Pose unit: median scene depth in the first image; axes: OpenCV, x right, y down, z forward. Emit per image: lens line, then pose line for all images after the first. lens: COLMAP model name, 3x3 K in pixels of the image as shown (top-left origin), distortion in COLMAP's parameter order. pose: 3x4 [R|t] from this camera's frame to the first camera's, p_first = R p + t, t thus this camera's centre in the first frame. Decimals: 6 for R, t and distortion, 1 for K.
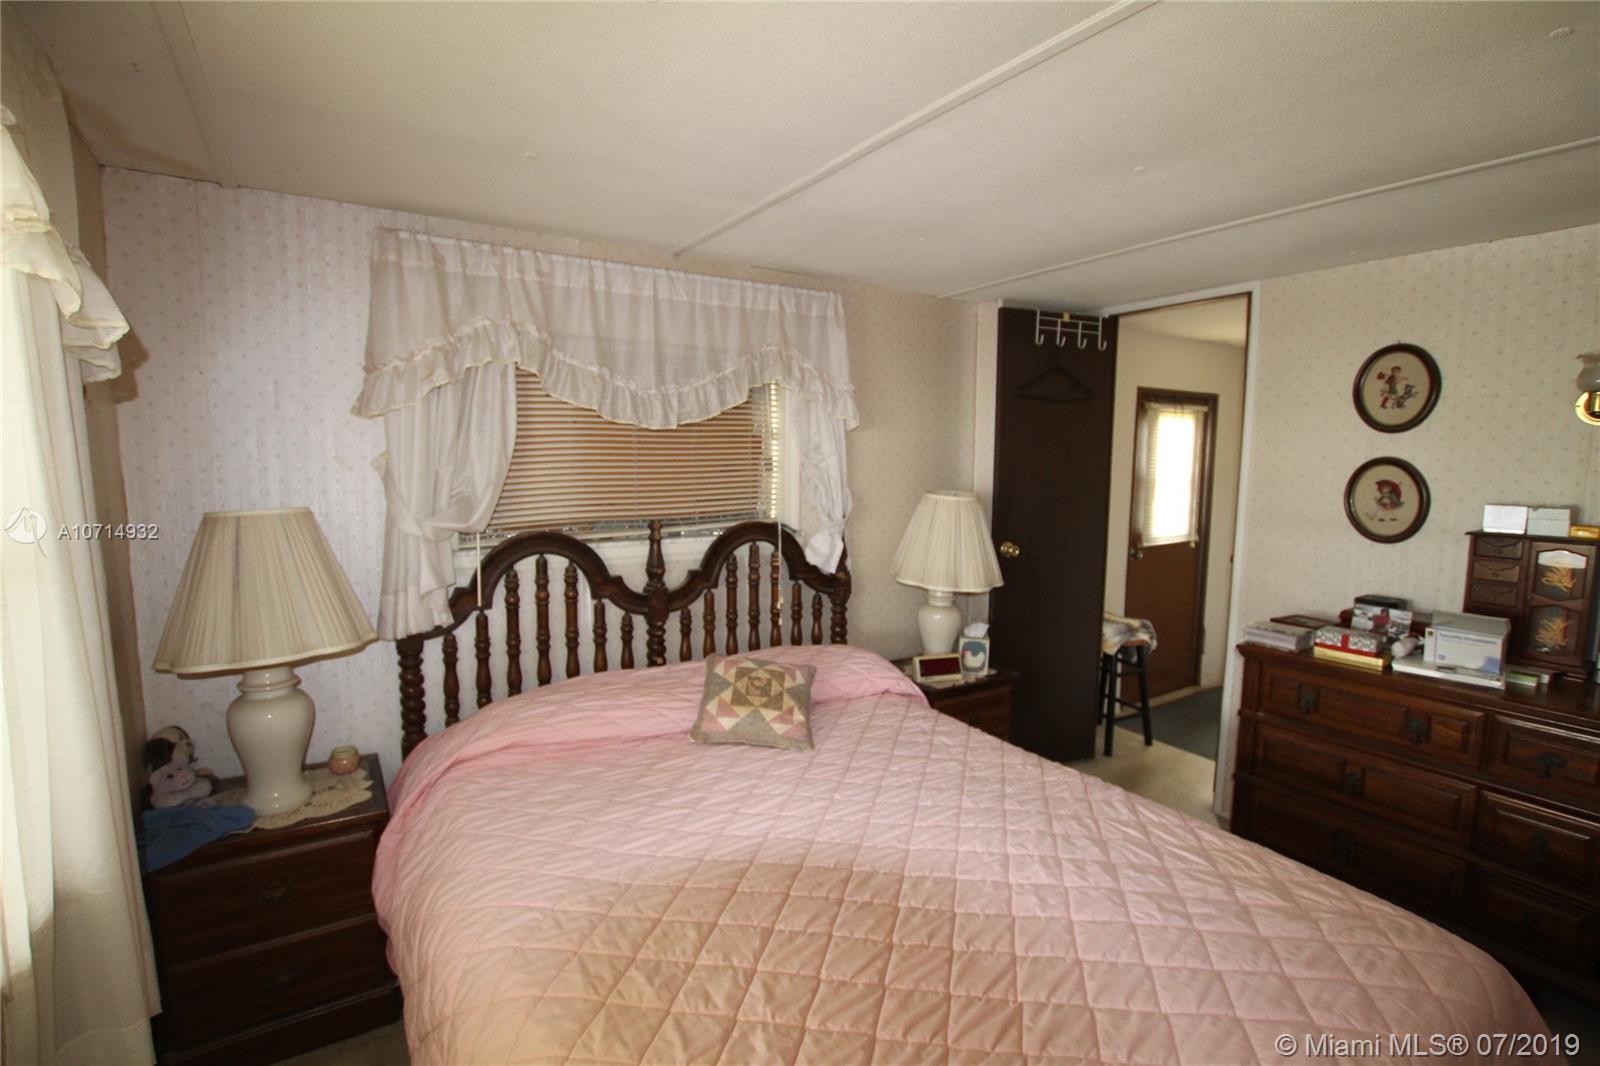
lens RADIAL K [[743.3, 0, 790.7], [0, 743.3, 531.7], [0, 0, 1]] dist [-0.033458, 0.004725]
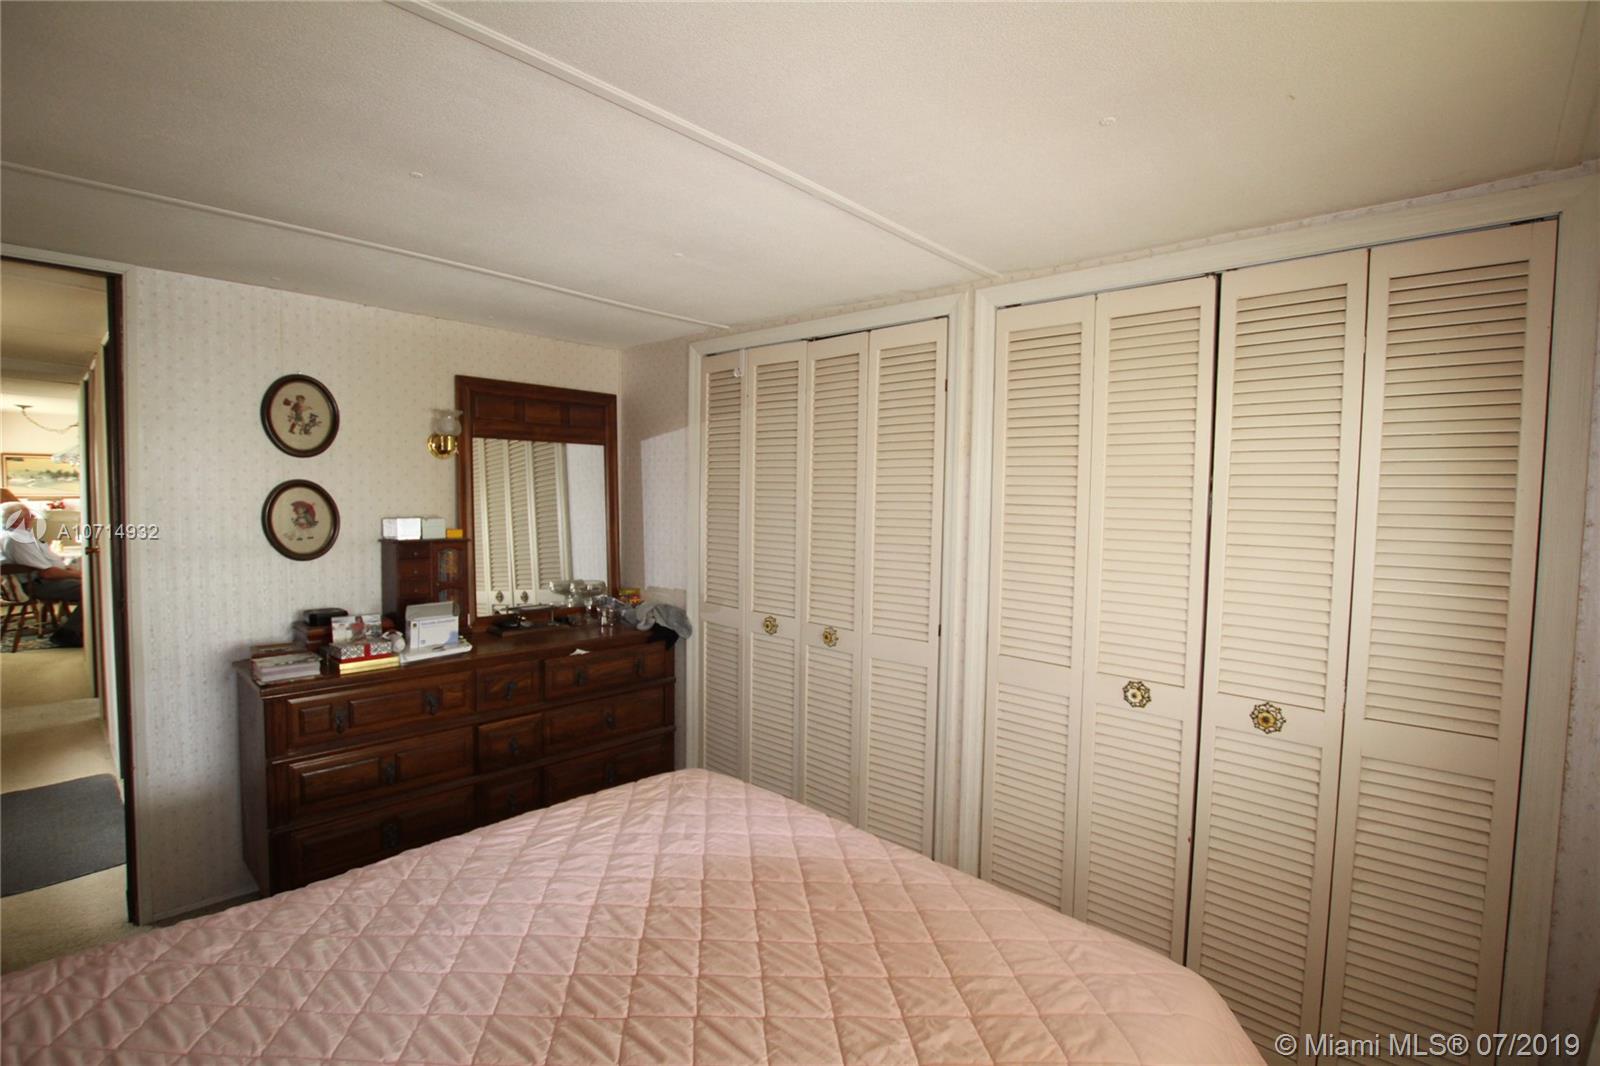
lens RADIAL K [[743.3, 0, 790.4], [0, 743.3, 538.8], [0, 0, 1]] dist [-0.033458, 0.004725]
pose [[-0.234938, -0.072536, 0.969300, -0.400875], [0.079980, 0.992387, 0.093649, -0.061264], [-0.968714, 0.099527, -0.227348, 0.569255]]
